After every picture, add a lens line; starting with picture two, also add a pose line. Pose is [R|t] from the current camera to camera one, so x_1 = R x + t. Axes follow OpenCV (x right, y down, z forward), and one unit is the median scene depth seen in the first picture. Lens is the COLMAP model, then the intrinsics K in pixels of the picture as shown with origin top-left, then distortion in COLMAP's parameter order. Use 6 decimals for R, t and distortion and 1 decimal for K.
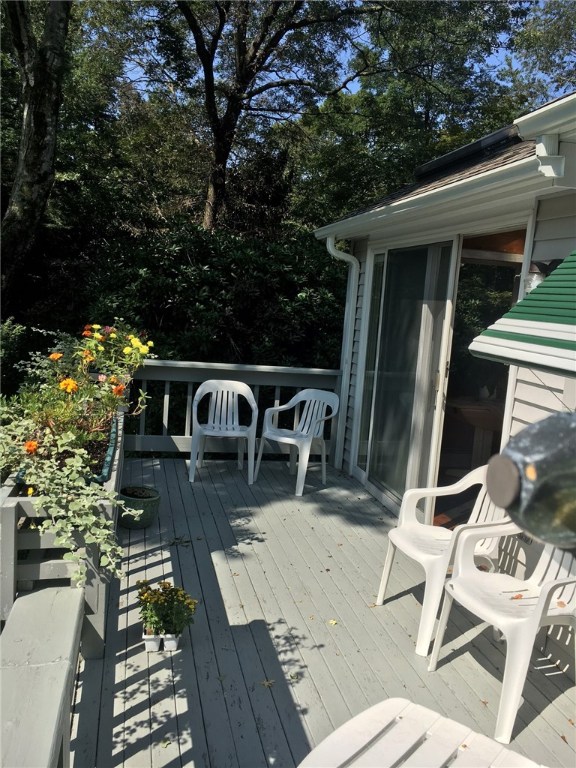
lens RADIAL K [[647.6, 0, 287.6], [0, 647.6, 382.3], [0, 0, 1]] dist [0.056908, -0.067819]
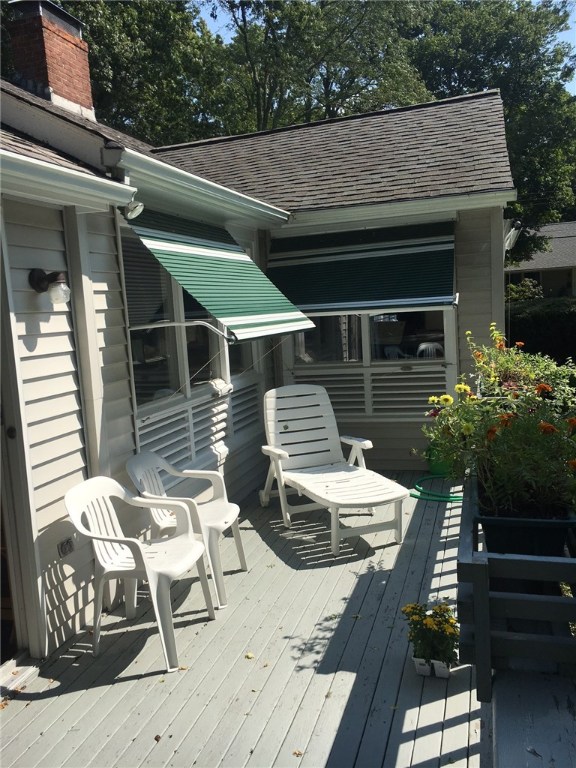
lens RADIAL K [[647.6, 0, 286.4], [0, 647.6, 386.2], [0, 0, 1]] dist [0.056908, -0.067819]
pose [[-0.867429, -0.097638, 0.487887, -0.420965], [0.049905, 0.958540, 0.280555, -0.283135], [-0.495052, 0.267709, -0.826592, 1.740620]]
